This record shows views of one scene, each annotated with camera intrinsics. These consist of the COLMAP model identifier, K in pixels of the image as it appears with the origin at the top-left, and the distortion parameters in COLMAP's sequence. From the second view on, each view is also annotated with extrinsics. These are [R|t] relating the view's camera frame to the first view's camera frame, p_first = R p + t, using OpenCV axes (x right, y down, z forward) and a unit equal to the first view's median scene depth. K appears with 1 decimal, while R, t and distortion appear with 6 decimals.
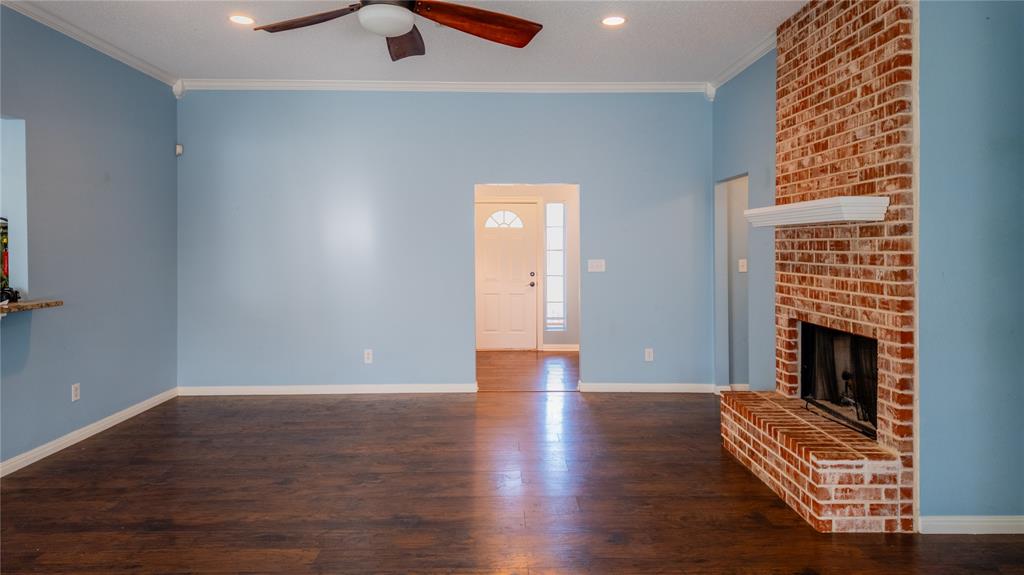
lens RADIAL K [[596.9, 0, 508.8], [0, 596.9, 253.0], [0, 0, 1]] dist [0.002500, -0.010189]
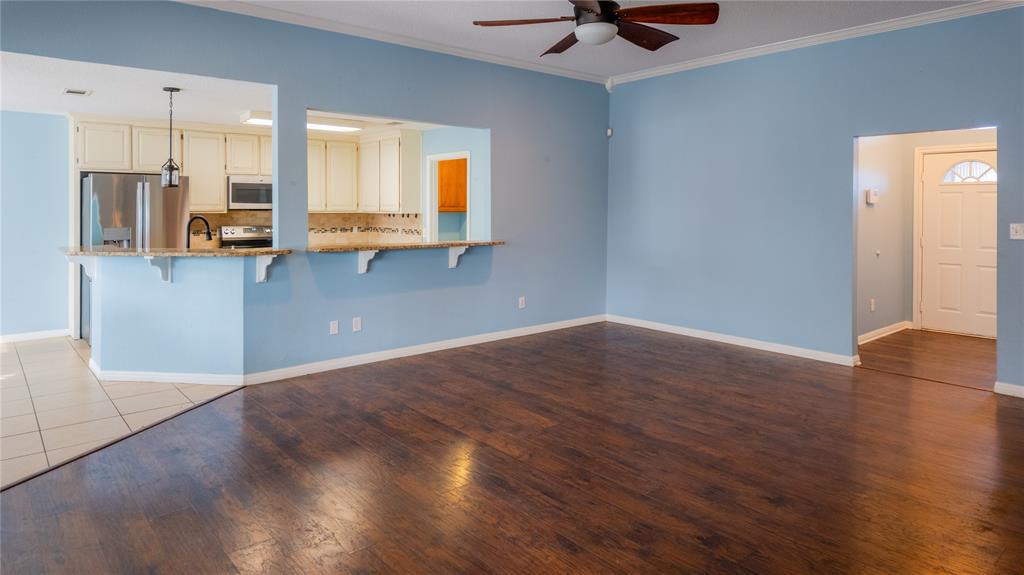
lens RADIAL K [[596.9, 0, 499.3], [0, 596.9, 216.2], [0, 0, 1]] dist [0.002500, -0.010189]
pose [[0.614391, 0.010302, -0.788934, 3.523747], [-0.006921, 0.999947, 0.007668, 0.008562], [0.788971, 0.000749, 0.614430, 0.147373]]
